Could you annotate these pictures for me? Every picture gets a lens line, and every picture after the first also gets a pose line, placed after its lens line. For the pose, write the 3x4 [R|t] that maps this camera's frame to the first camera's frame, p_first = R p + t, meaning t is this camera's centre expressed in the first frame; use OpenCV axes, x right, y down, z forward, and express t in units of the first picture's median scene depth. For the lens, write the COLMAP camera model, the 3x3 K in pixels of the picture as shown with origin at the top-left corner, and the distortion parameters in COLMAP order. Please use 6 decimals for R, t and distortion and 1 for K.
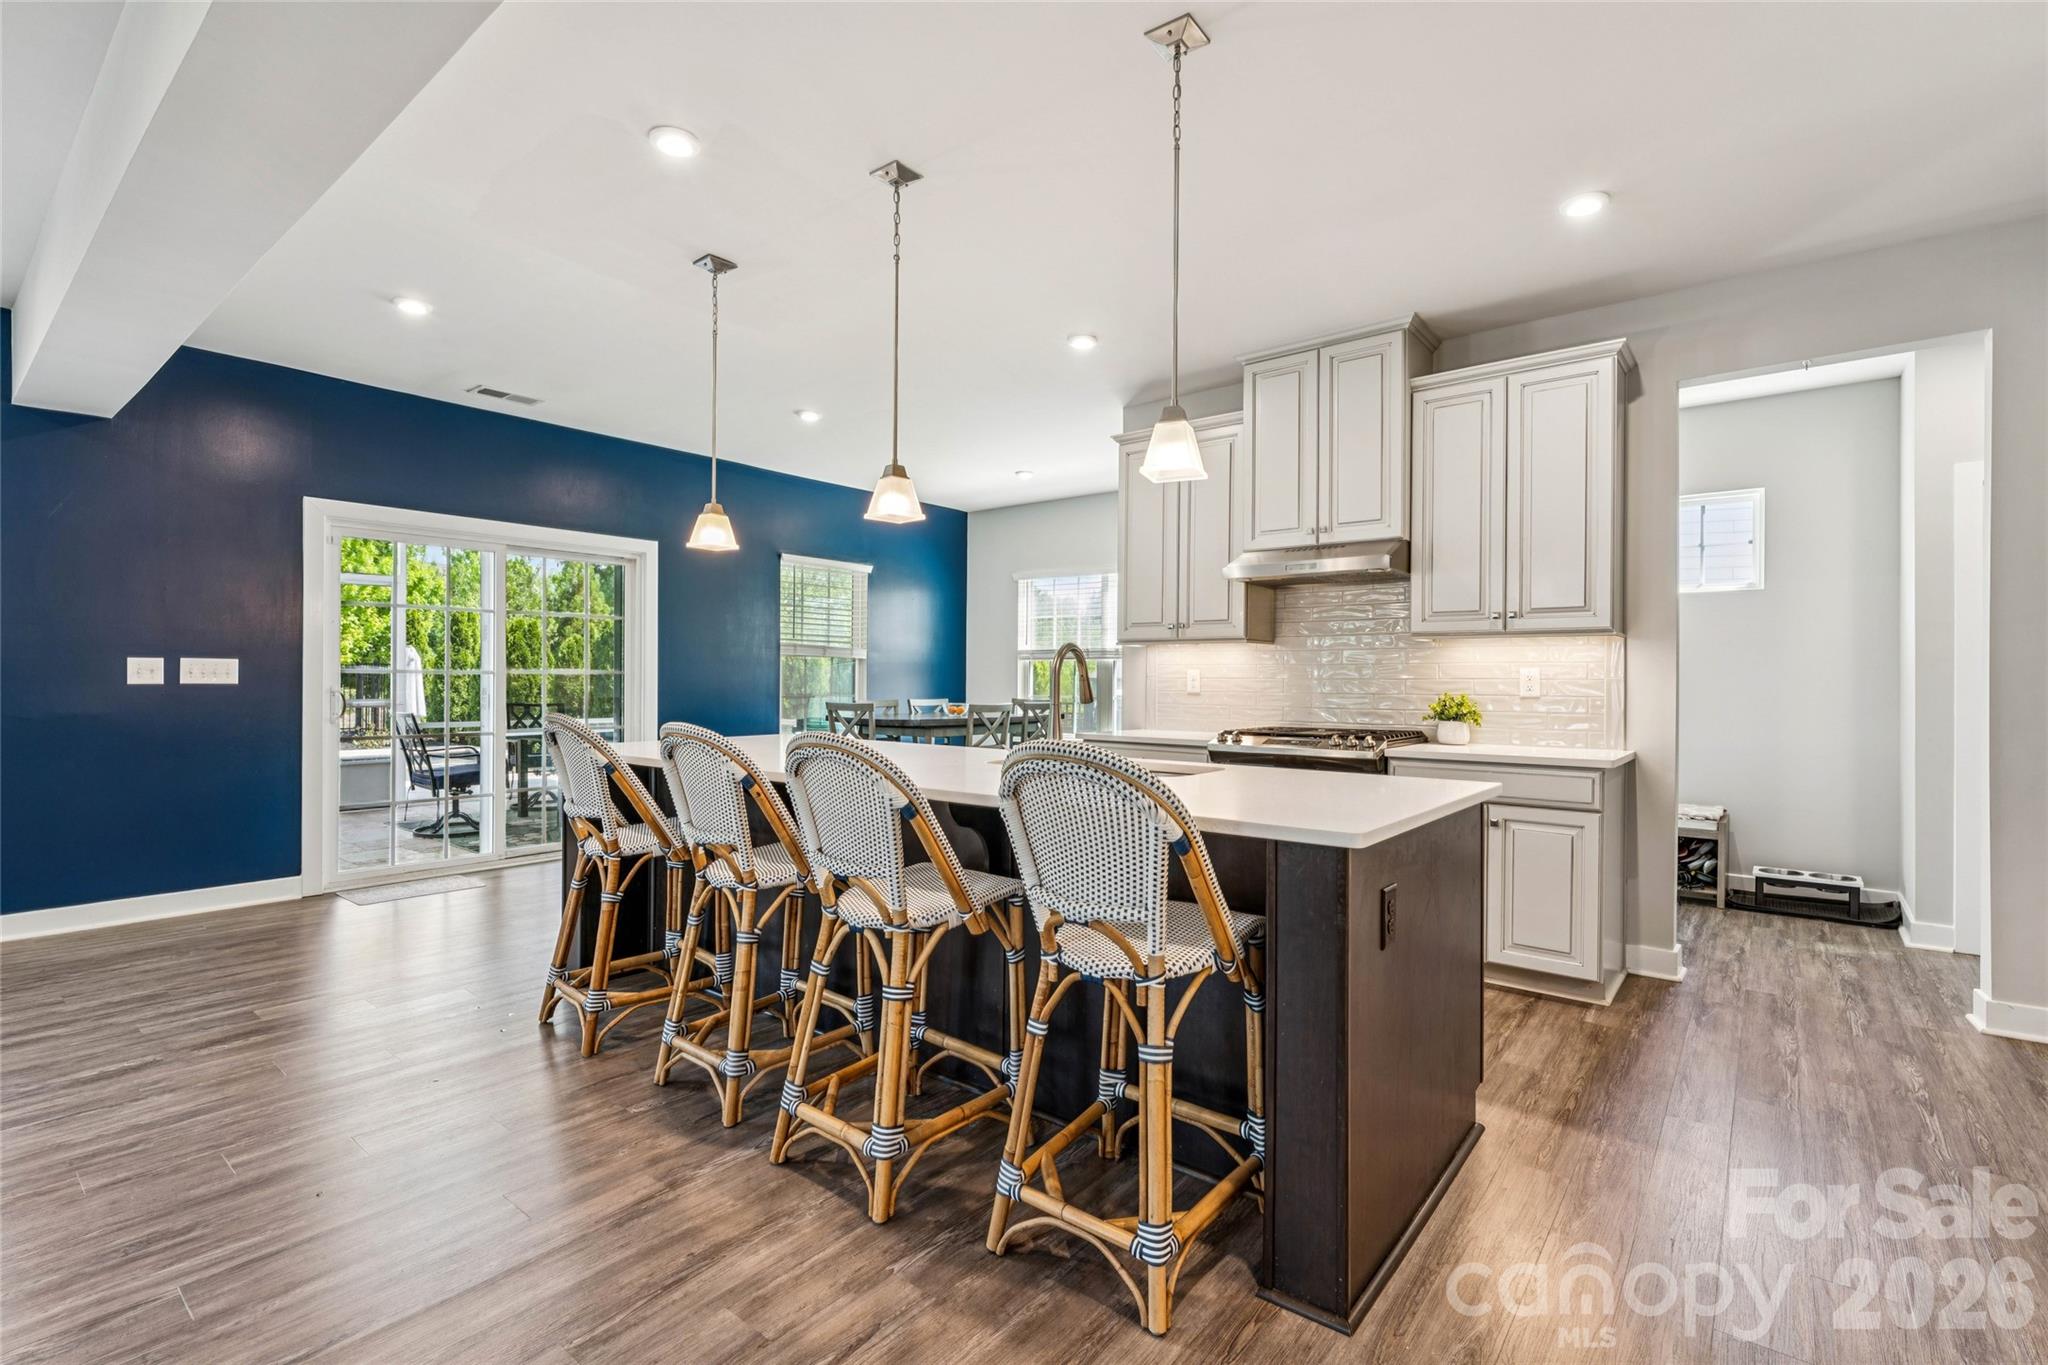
lens RADIAL K [[921.1, 0, 1024.0], [0, 921.1, 682.5], [0, 0, 1]] dist [0.001541, 0.000414]
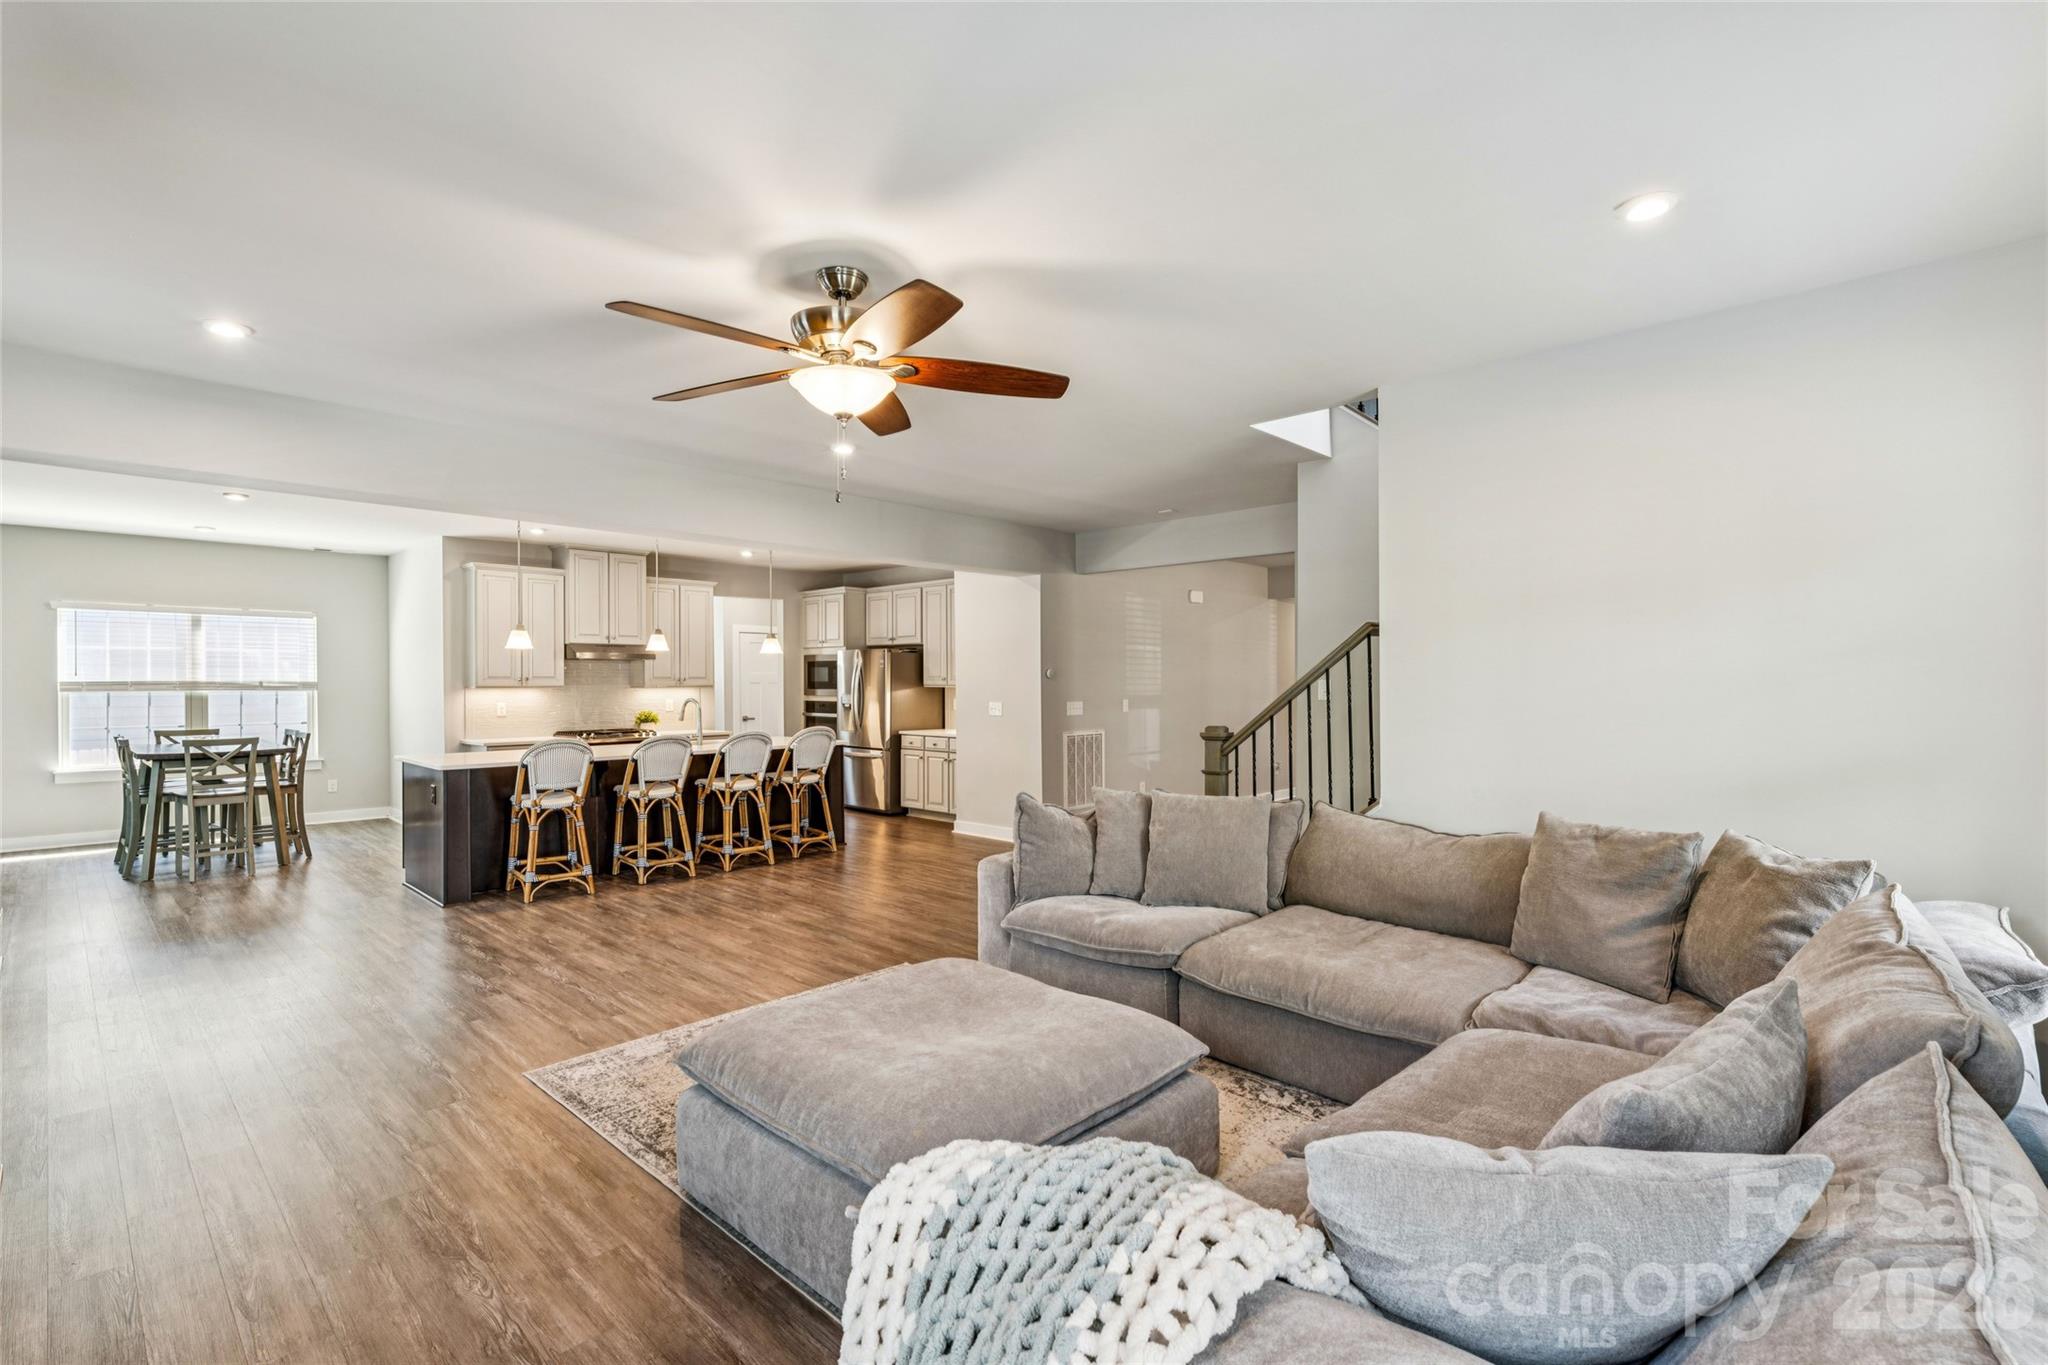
lens RADIAL K [[921.1, 0, 1024.0], [0, 921.1, 682.5], [0, 0, 1]] dist [0.001541, 0.000414]
pose [[0.062211, -0.005579, 0.998047, -1.787748], [0.018219, 0.999824, 0.004454, -0.053134], [-0.997897, 0.017906, 0.062302, -0.092980]]
